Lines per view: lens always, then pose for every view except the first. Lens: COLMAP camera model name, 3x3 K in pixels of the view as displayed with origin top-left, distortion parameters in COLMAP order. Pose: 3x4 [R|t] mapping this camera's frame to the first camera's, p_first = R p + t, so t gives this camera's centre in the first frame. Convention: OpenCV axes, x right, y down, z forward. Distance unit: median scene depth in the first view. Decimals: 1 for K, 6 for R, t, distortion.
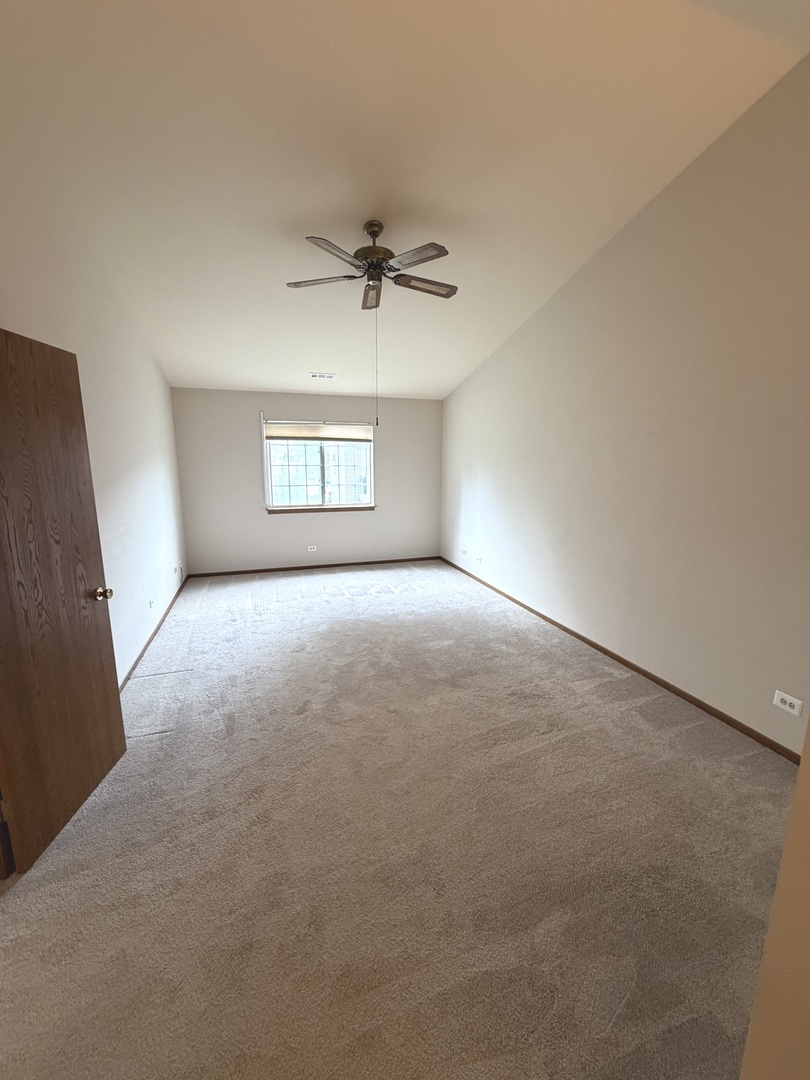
lens RADIAL K [[431.1, 0, 405.0], [0, 431.1, 540.0], [0, 0, 1]] dist [0.000353, 0.000330]
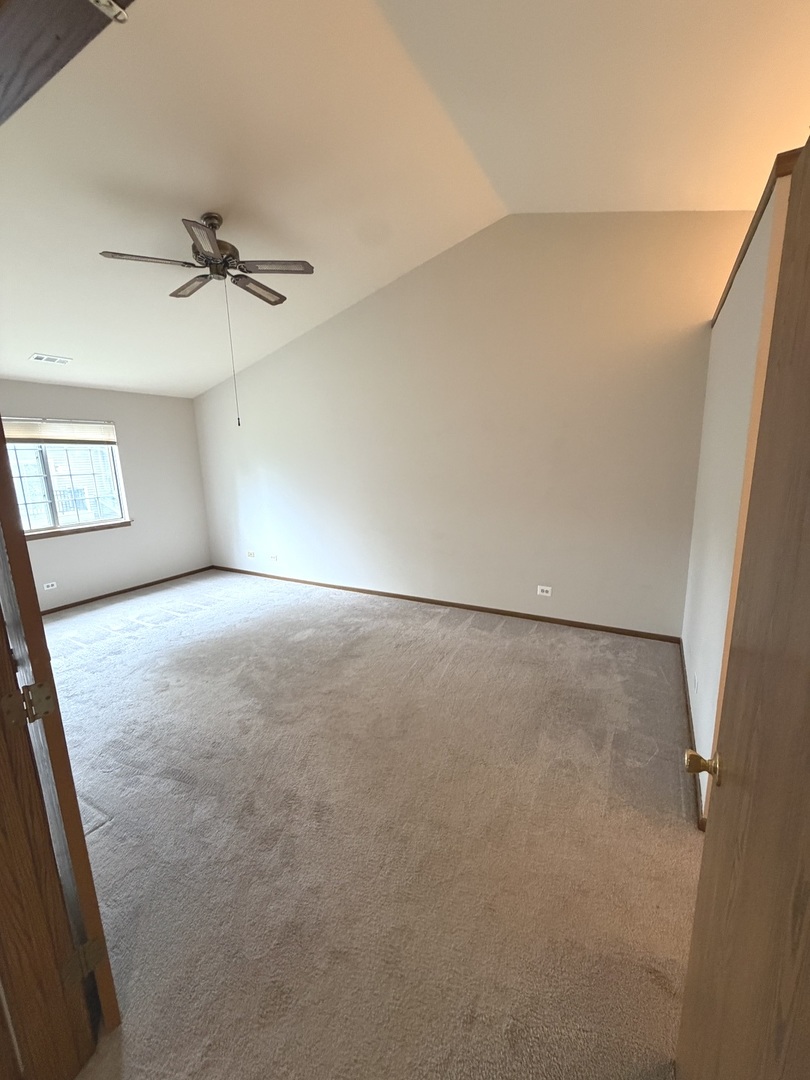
lens RADIAL K [[431.1, 0, 405.0], [0, 431.1, 540.0], [0, 0, 1]] dist [0.000353, 0.000330]
pose [[0.741297, -0.156633, 0.652645, -0.378536], [0.158813, 0.985709, 0.056182, -0.005360], [-0.652118, 0.062001, 0.755578, 0.029315]]
